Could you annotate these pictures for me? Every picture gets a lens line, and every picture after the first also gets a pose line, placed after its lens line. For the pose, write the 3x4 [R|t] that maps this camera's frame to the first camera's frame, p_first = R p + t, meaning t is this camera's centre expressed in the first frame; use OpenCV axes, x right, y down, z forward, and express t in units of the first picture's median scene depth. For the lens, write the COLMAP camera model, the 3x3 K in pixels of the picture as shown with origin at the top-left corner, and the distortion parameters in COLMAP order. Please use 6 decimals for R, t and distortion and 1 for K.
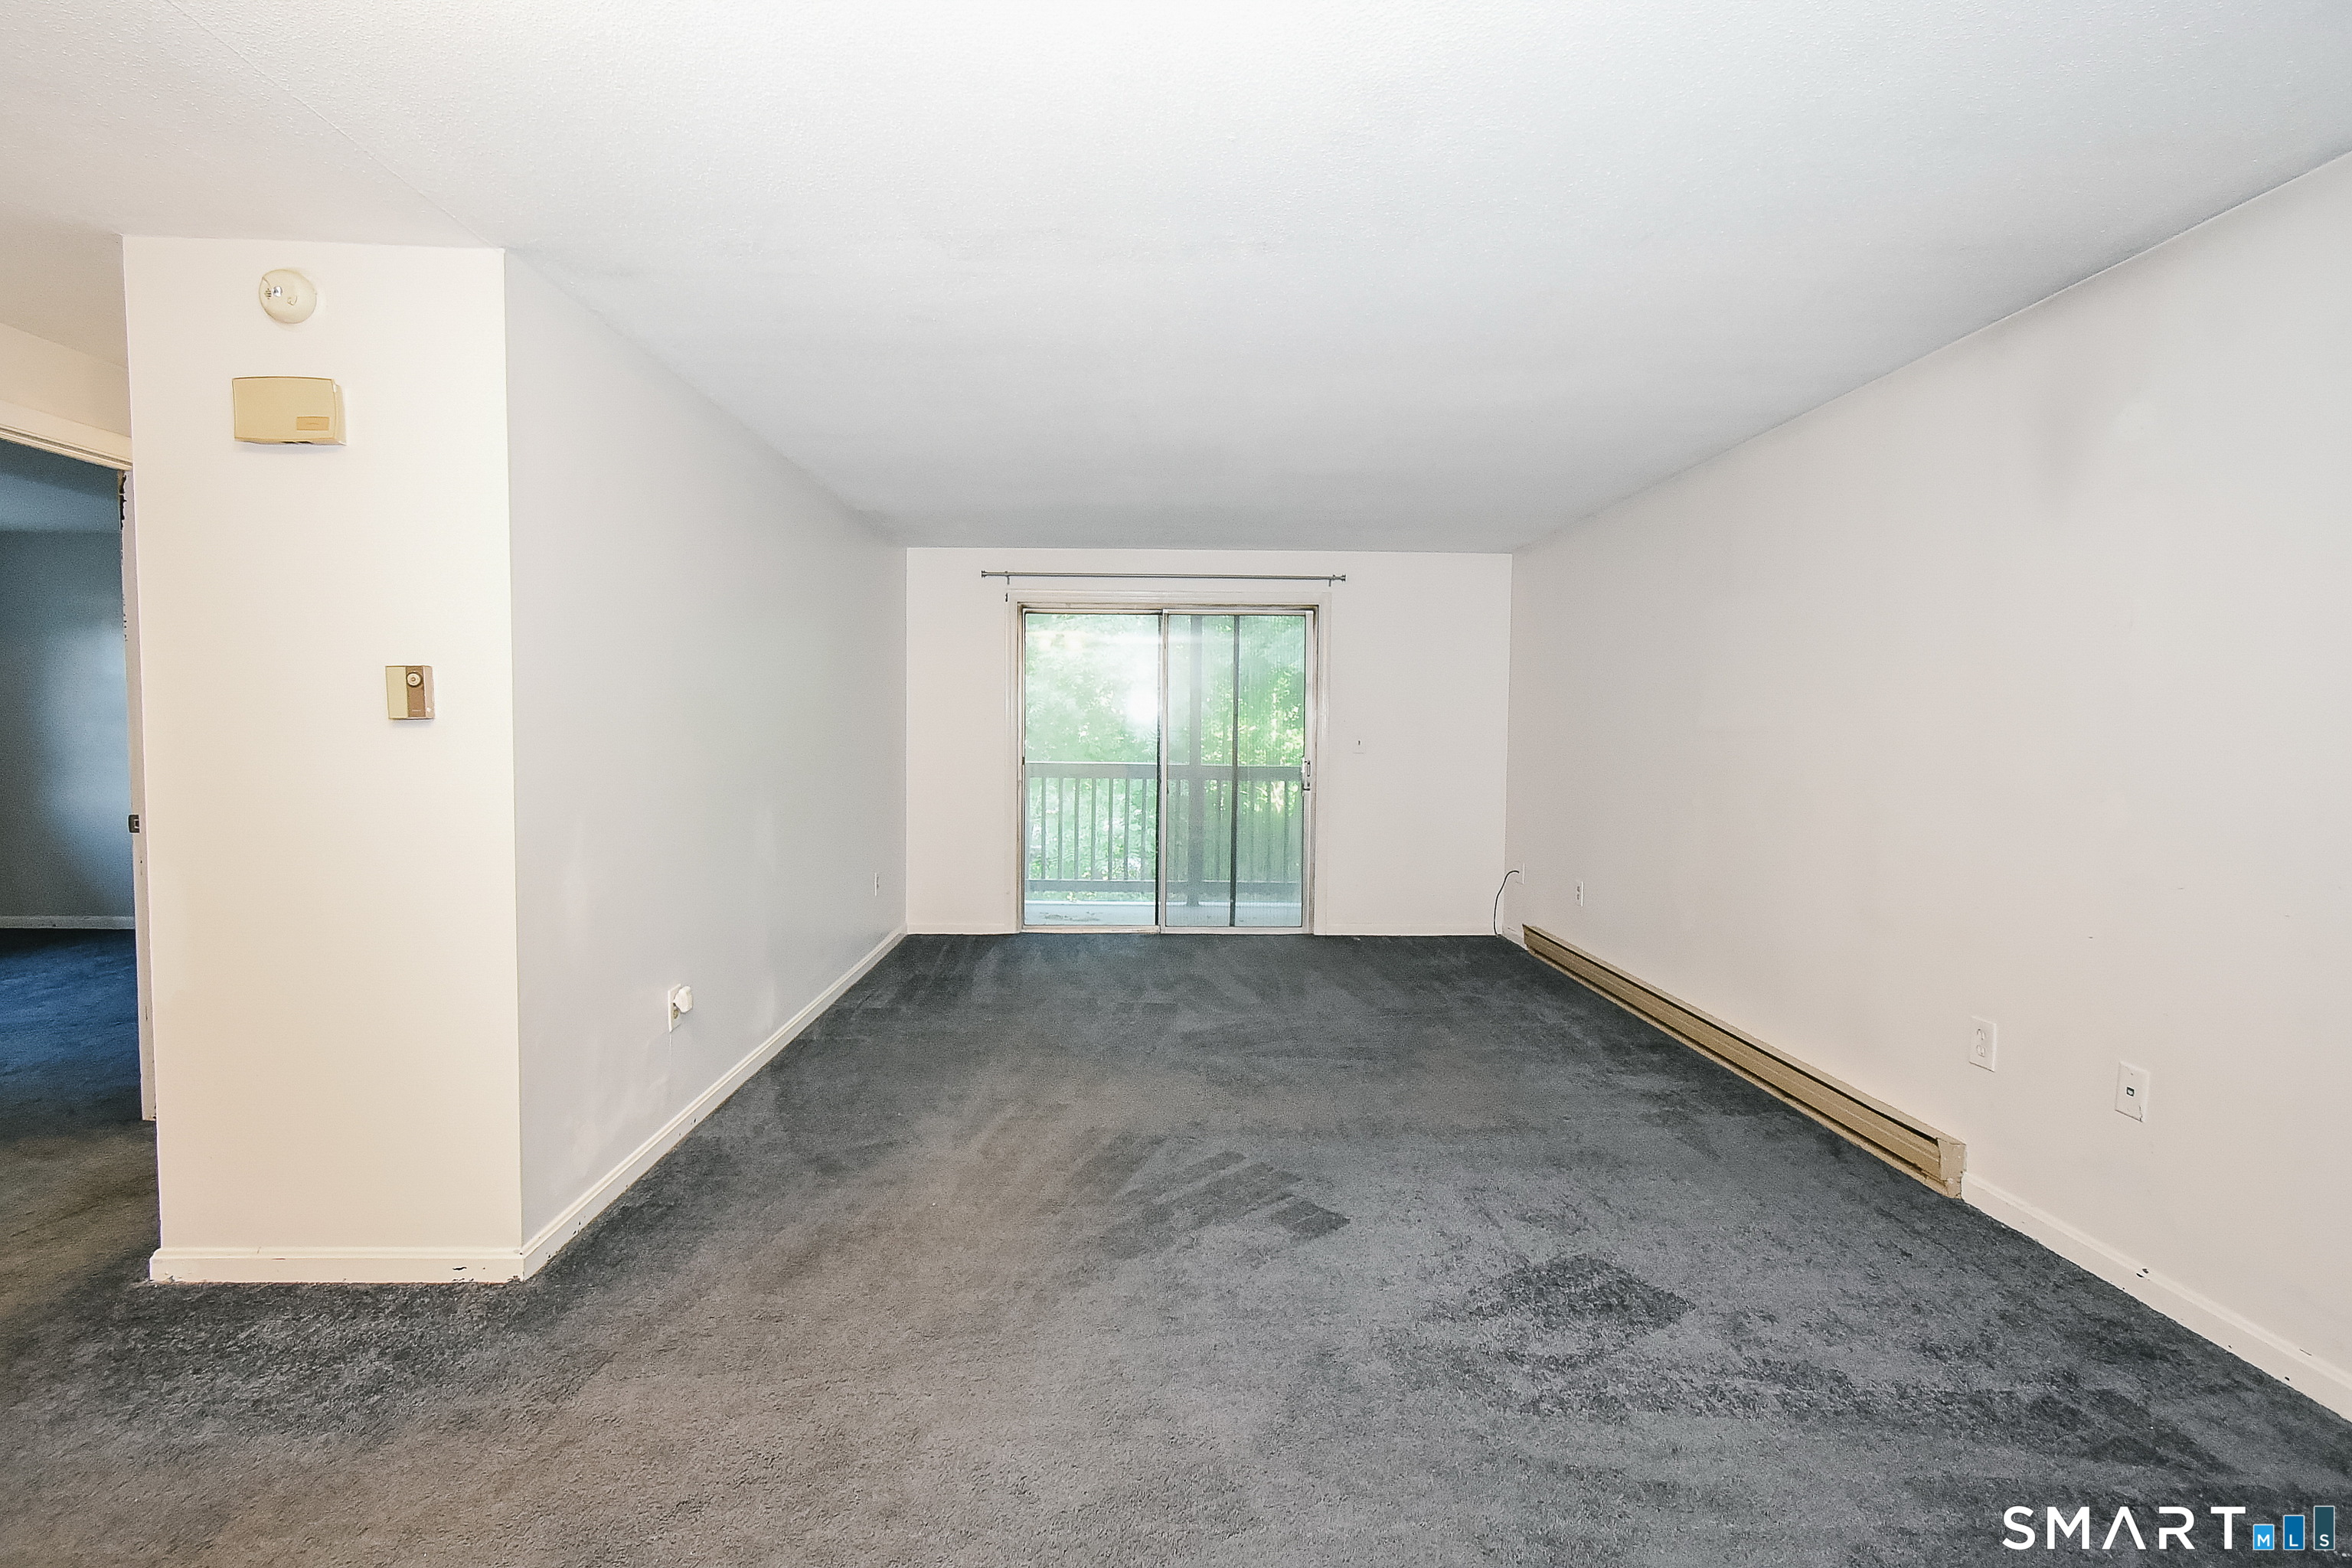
lens RADIAL K [[1029.0, 0, 1164.6], [0, 1029.0, 783.0], [0, 0, 1]] dist [0.011580, -0.006607]
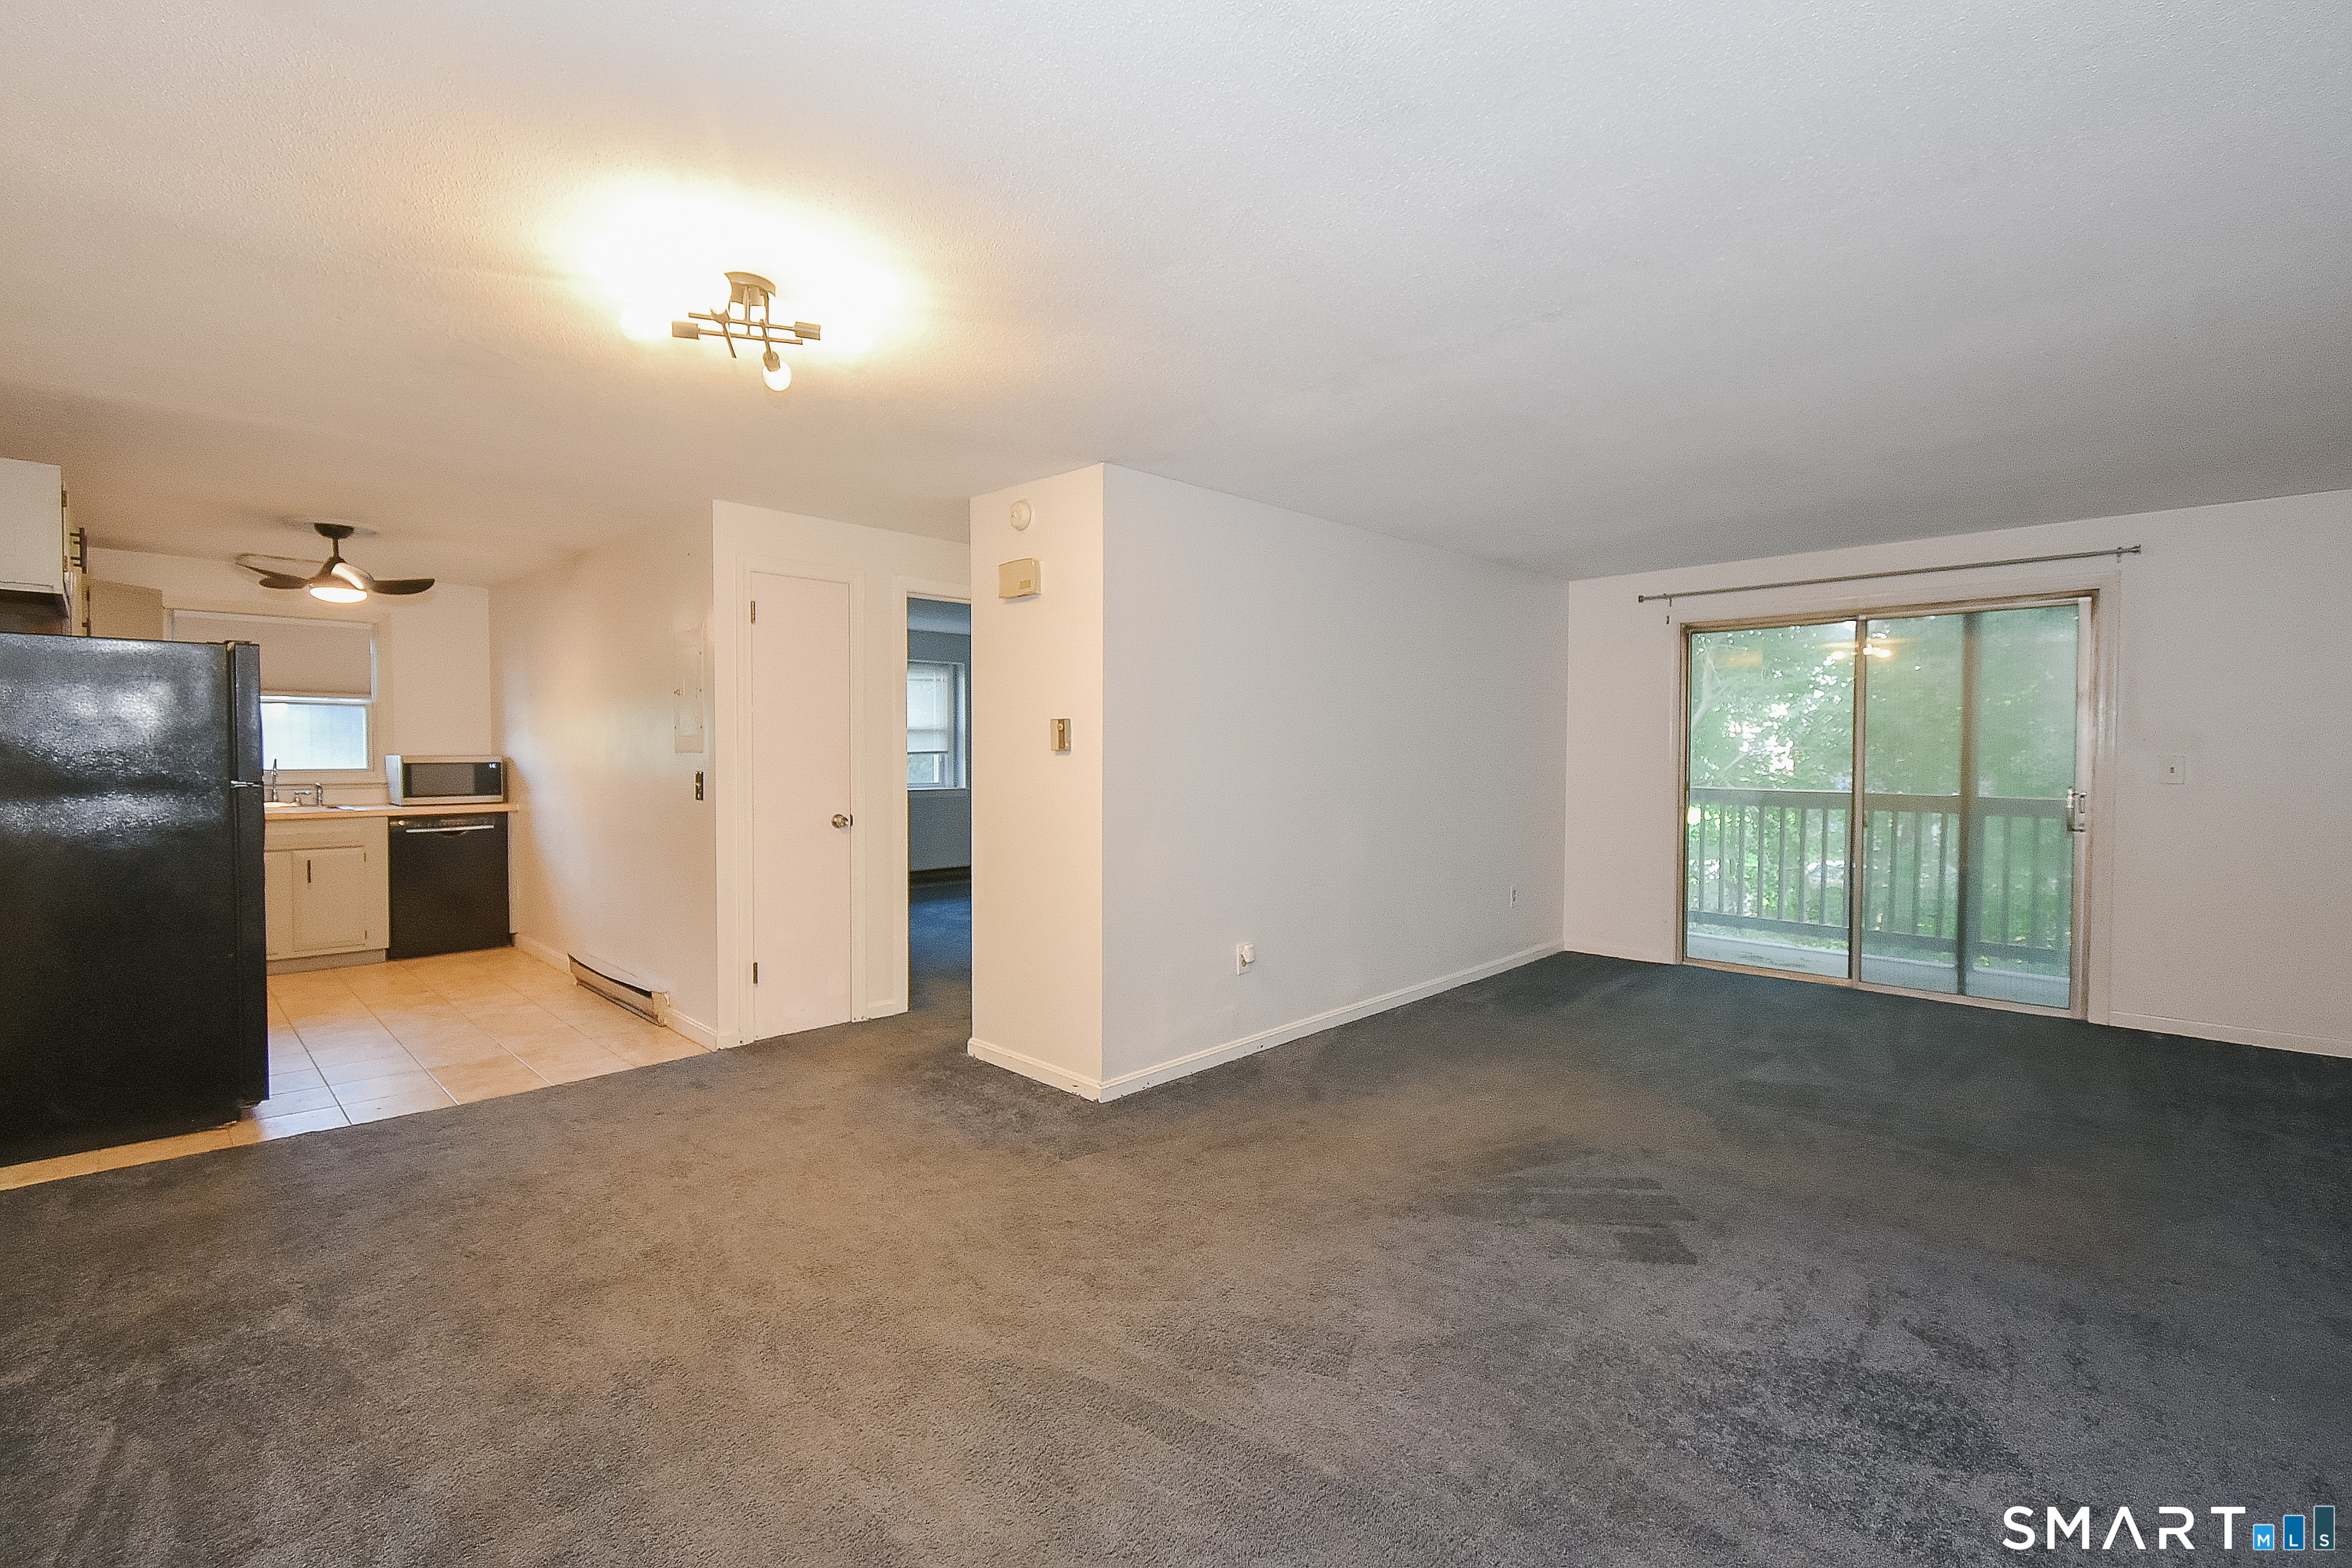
lens RADIAL K [[1003.5, 0, 1162.3], [0, 1003.5, 783.3], [0, 0, 1]] dist [0.001262, 0.000083]
pose [[0.701177, 0.015415, -0.712820, 0.405215], [-0.032277, 0.999428, -0.010137, 0.002083], [0.712256, 0.030116, 0.701273, -0.022727]]
